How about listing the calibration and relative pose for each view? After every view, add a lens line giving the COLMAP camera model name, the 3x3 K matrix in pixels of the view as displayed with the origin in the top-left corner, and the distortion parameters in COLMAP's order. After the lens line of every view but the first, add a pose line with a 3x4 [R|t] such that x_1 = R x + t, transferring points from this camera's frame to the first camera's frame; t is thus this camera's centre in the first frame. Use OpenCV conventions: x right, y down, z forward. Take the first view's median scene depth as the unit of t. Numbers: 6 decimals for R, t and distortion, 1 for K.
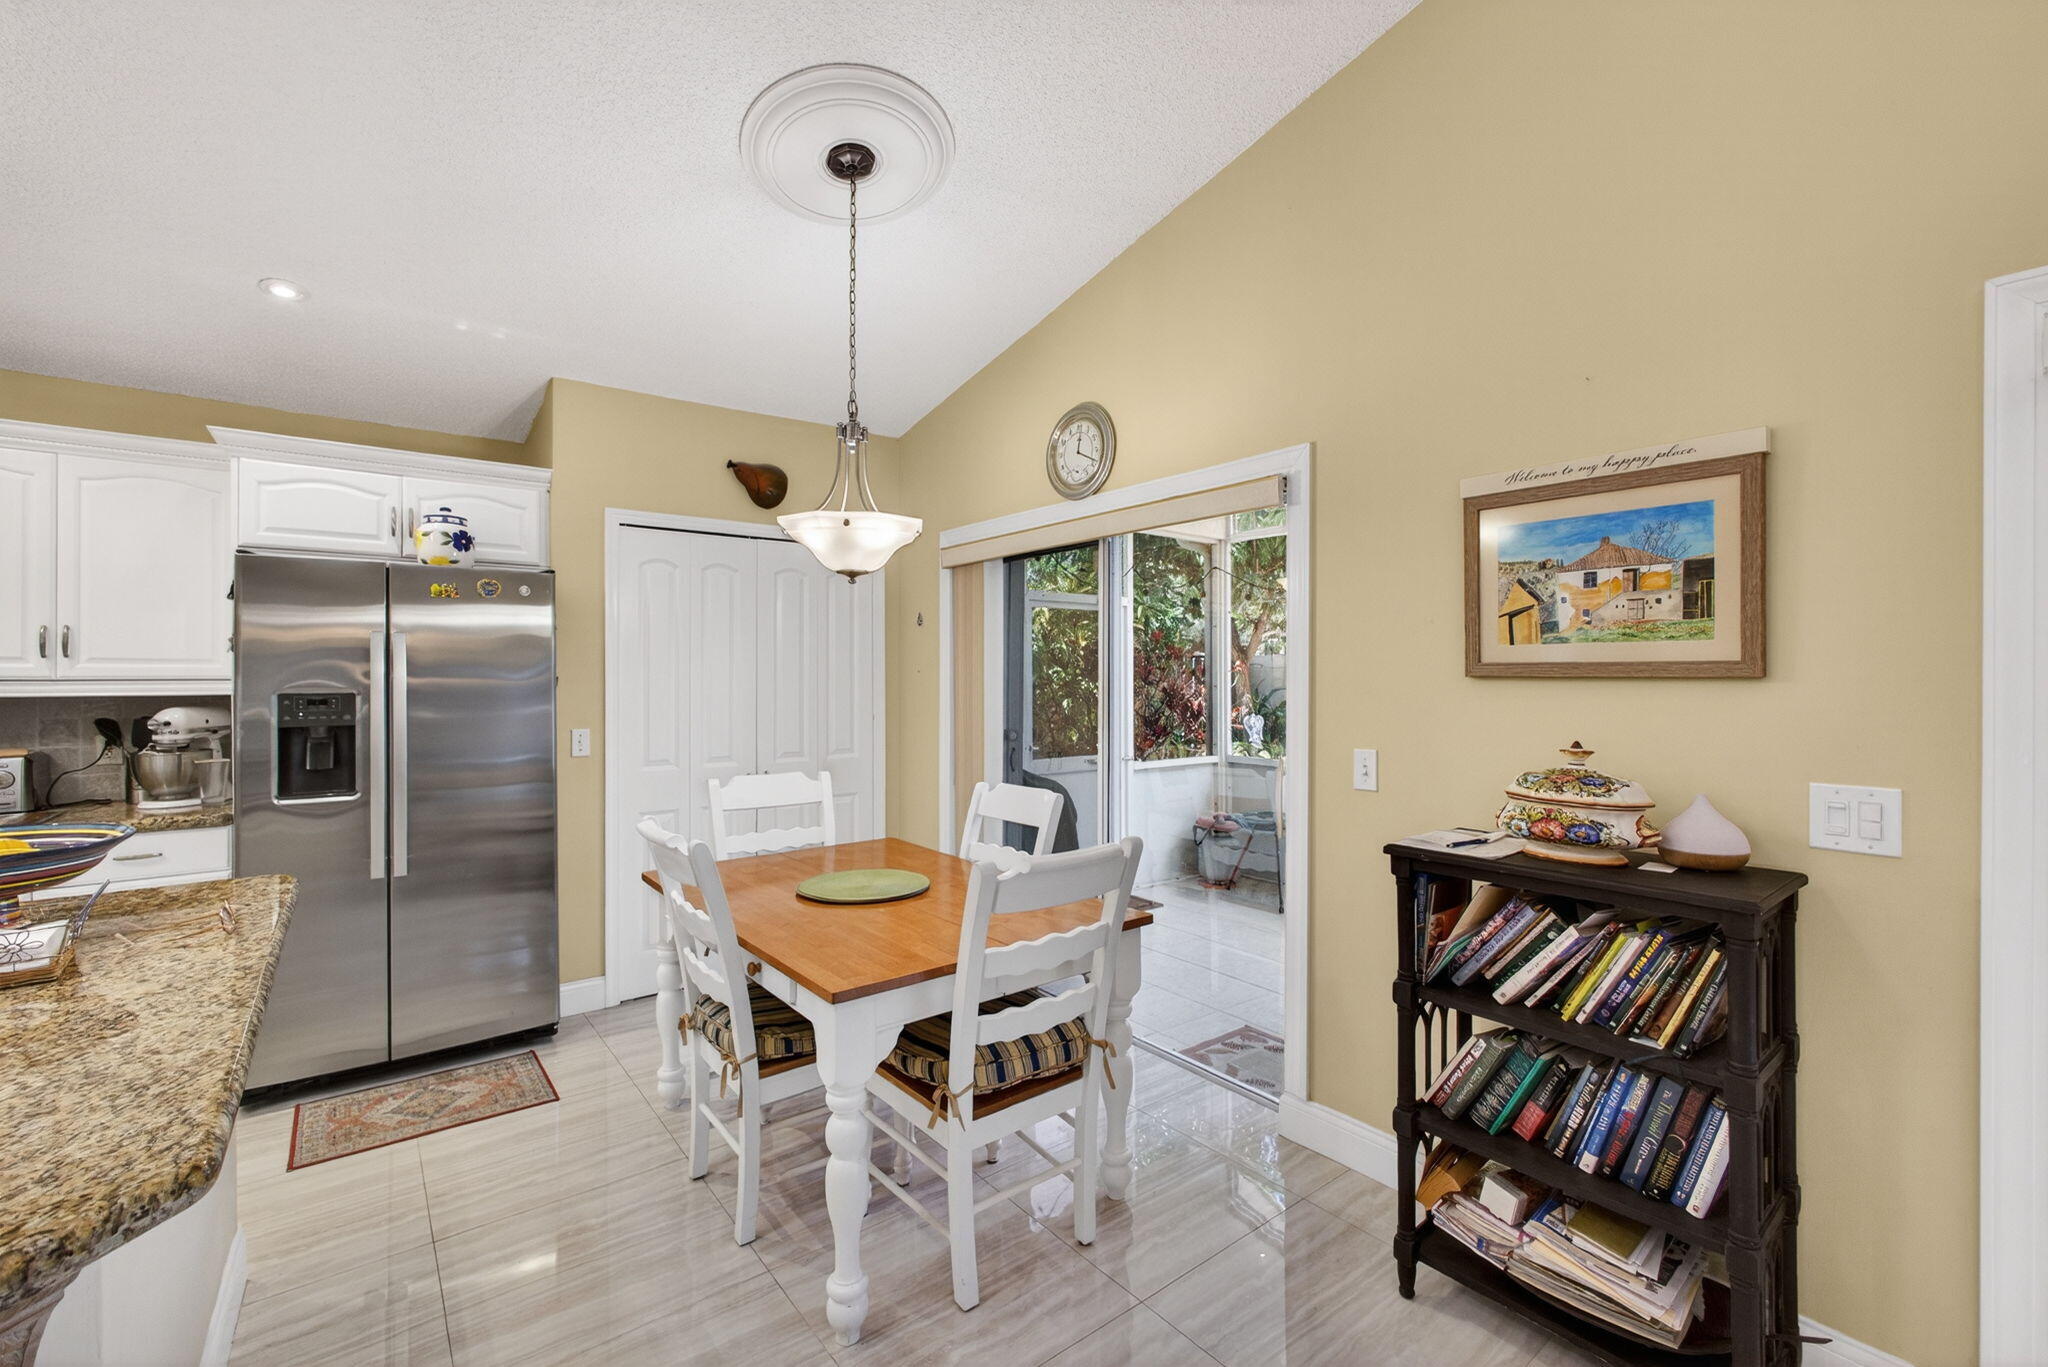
lens RADIAL K [[883.2, 0, 1019.7], [0, 883.2, 672.3], [0, 0, 1]] dist [-0.002828, -0.000083]
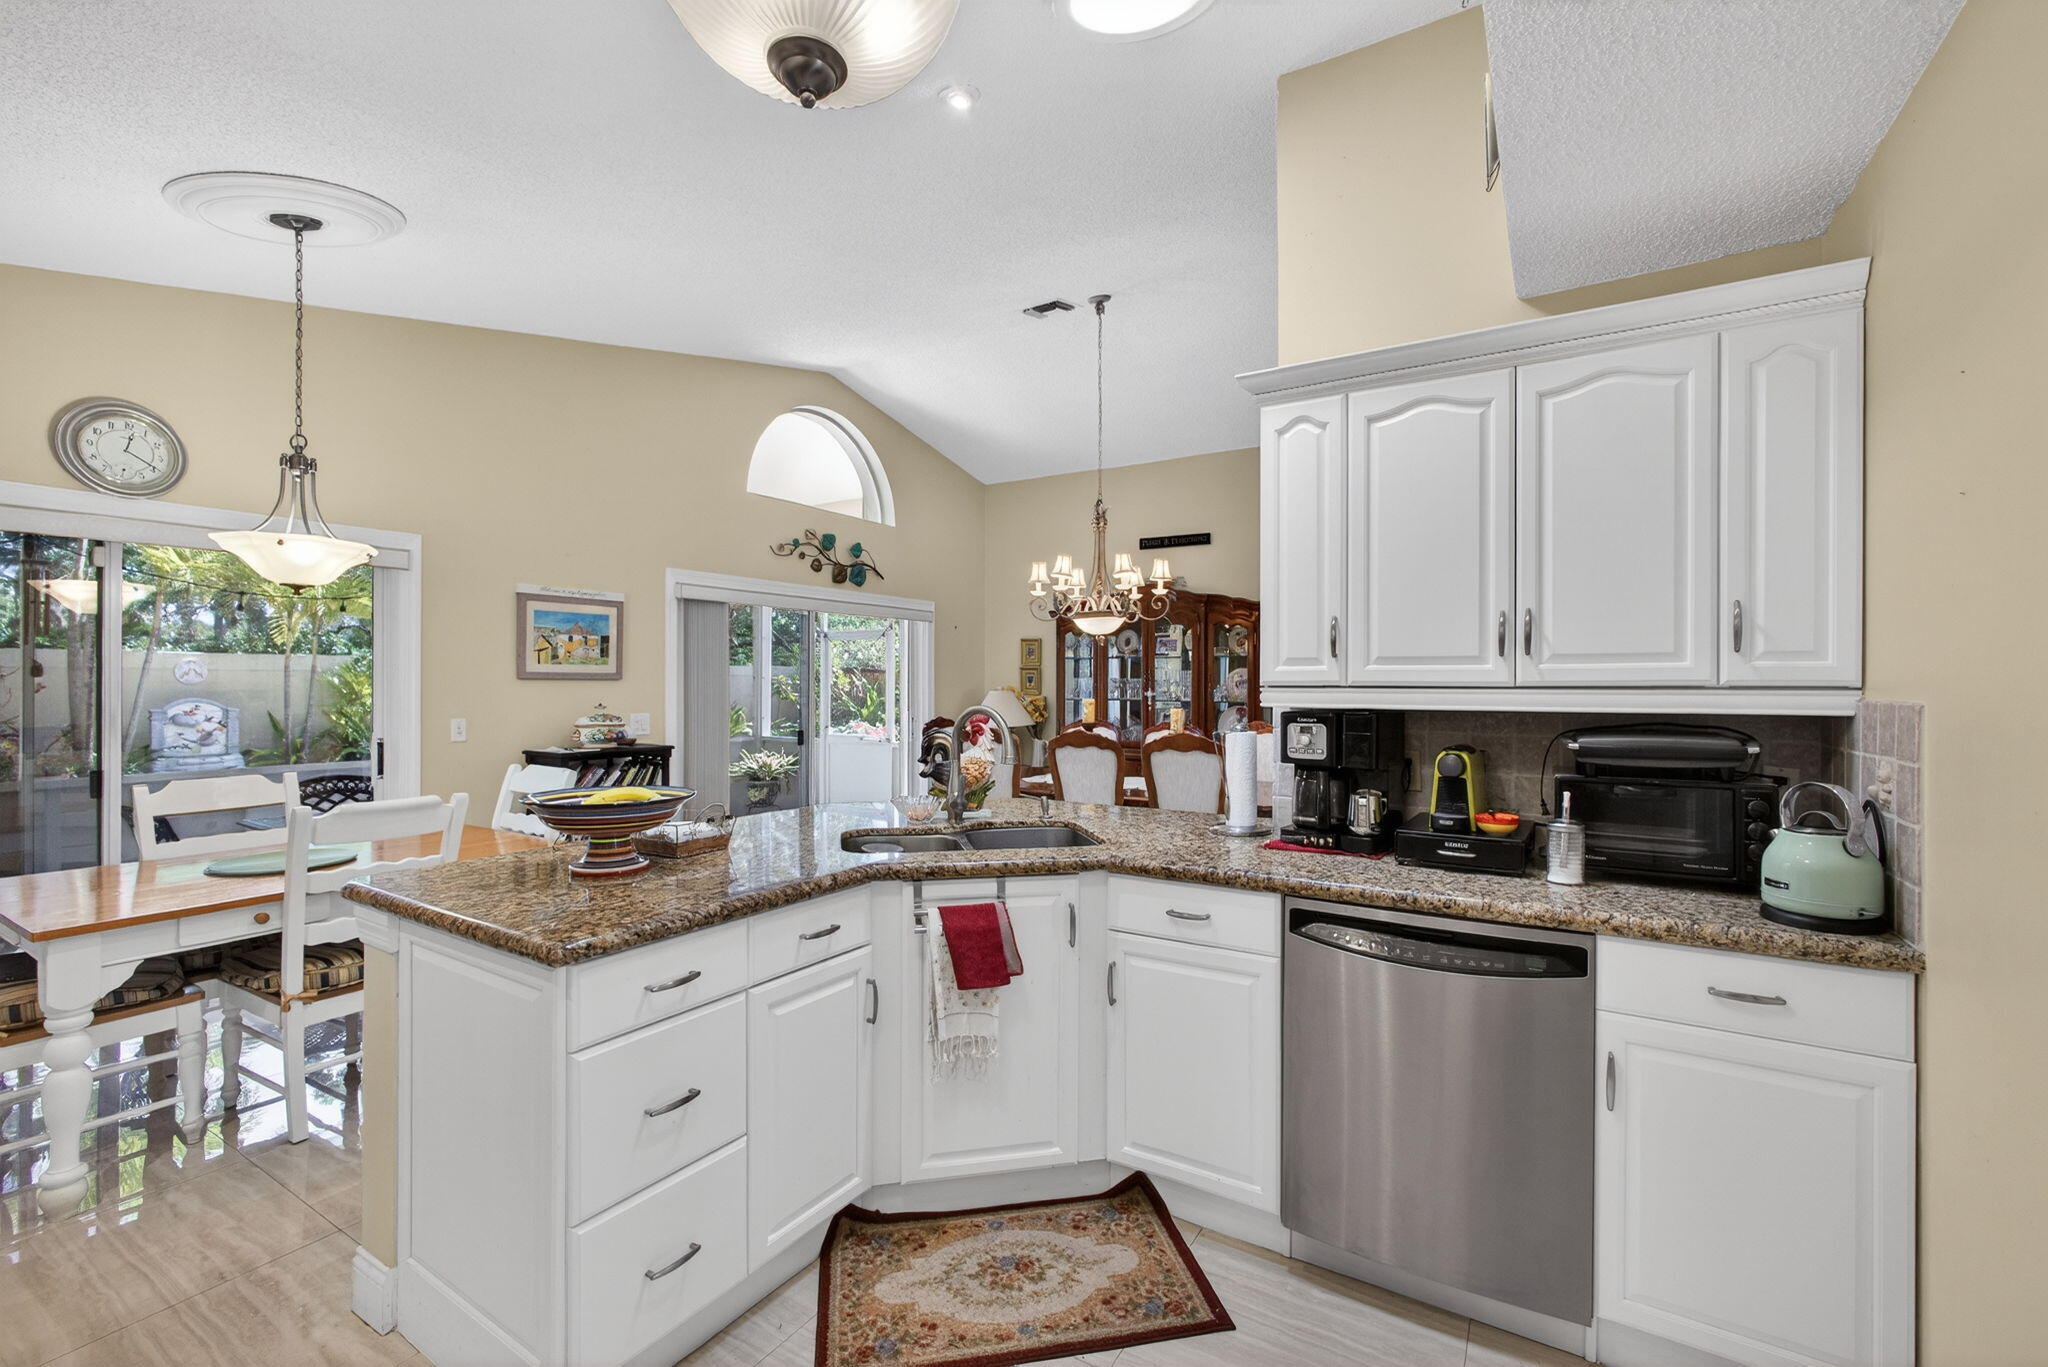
lens RADIAL K [[879.6, 0, 1019.9], [0, 879.6, 680.8], [0, 0, 1]] dist [-0.003652, 0.005266]
pose [[-0.353332, -0.005231, 0.935483, -2.124345], [-0.006765, 0.999973, 0.003037, -0.004661], [-0.935474, -0.005255, -0.353358, 0.719243]]
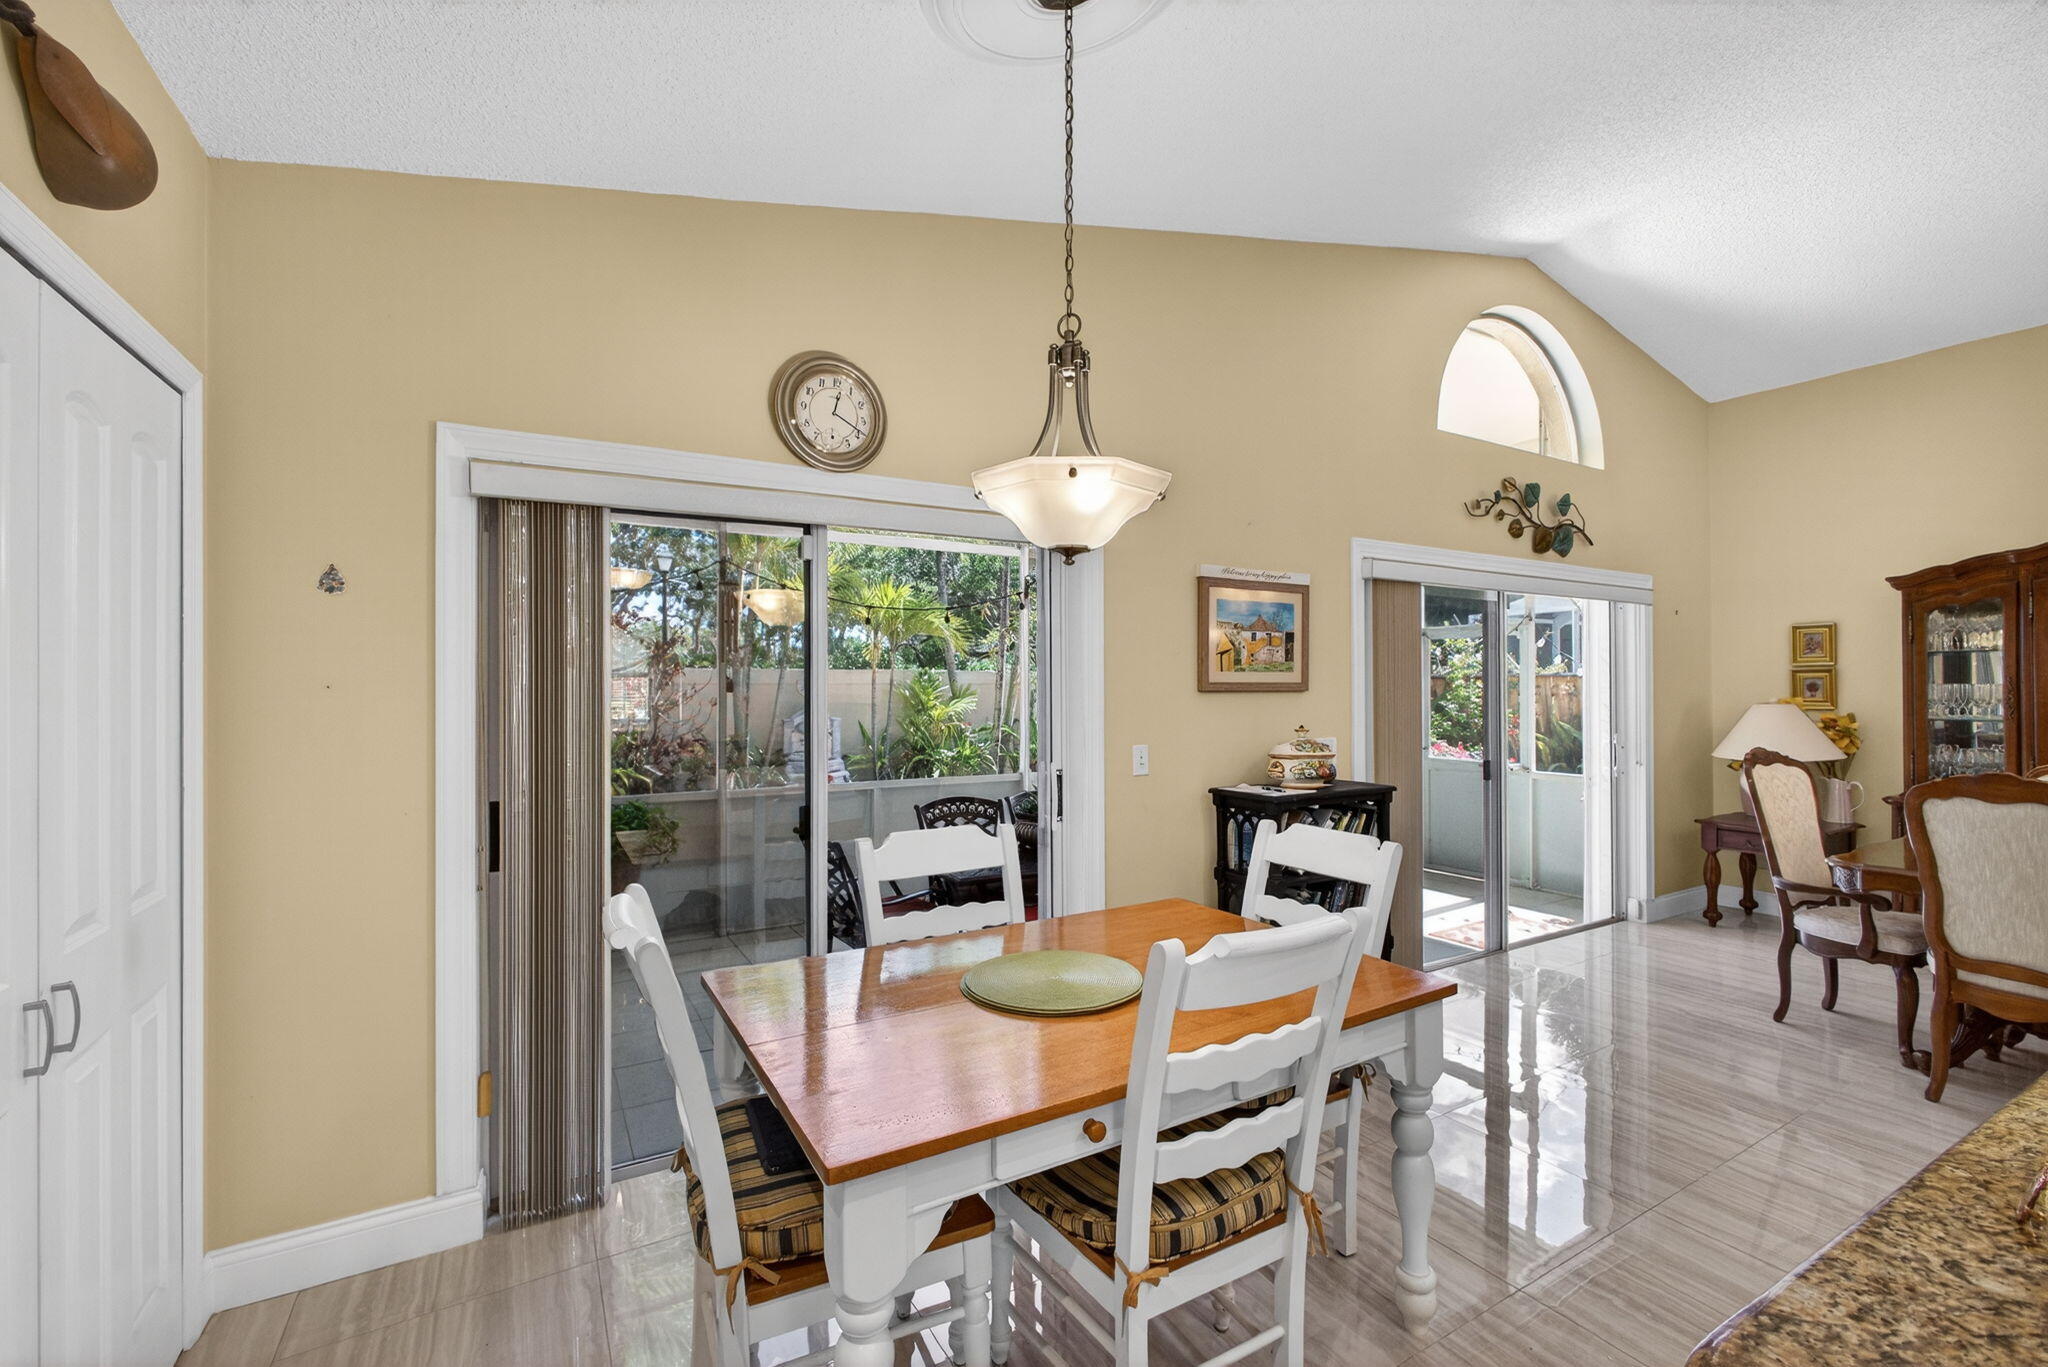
lens RADIAL K [[870.1, 0, 1025.6], [0, 870.1, 680.5], [0, 0, 1]] dist [-0.003818, 0.000541]
pose [[0.119543, 0.005997, 0.992811, -1.208687], [0.000897, 0.999981, -0.006148, -0.005687], [-0.992829, 0.001625, 0.119535, 1.290335]]
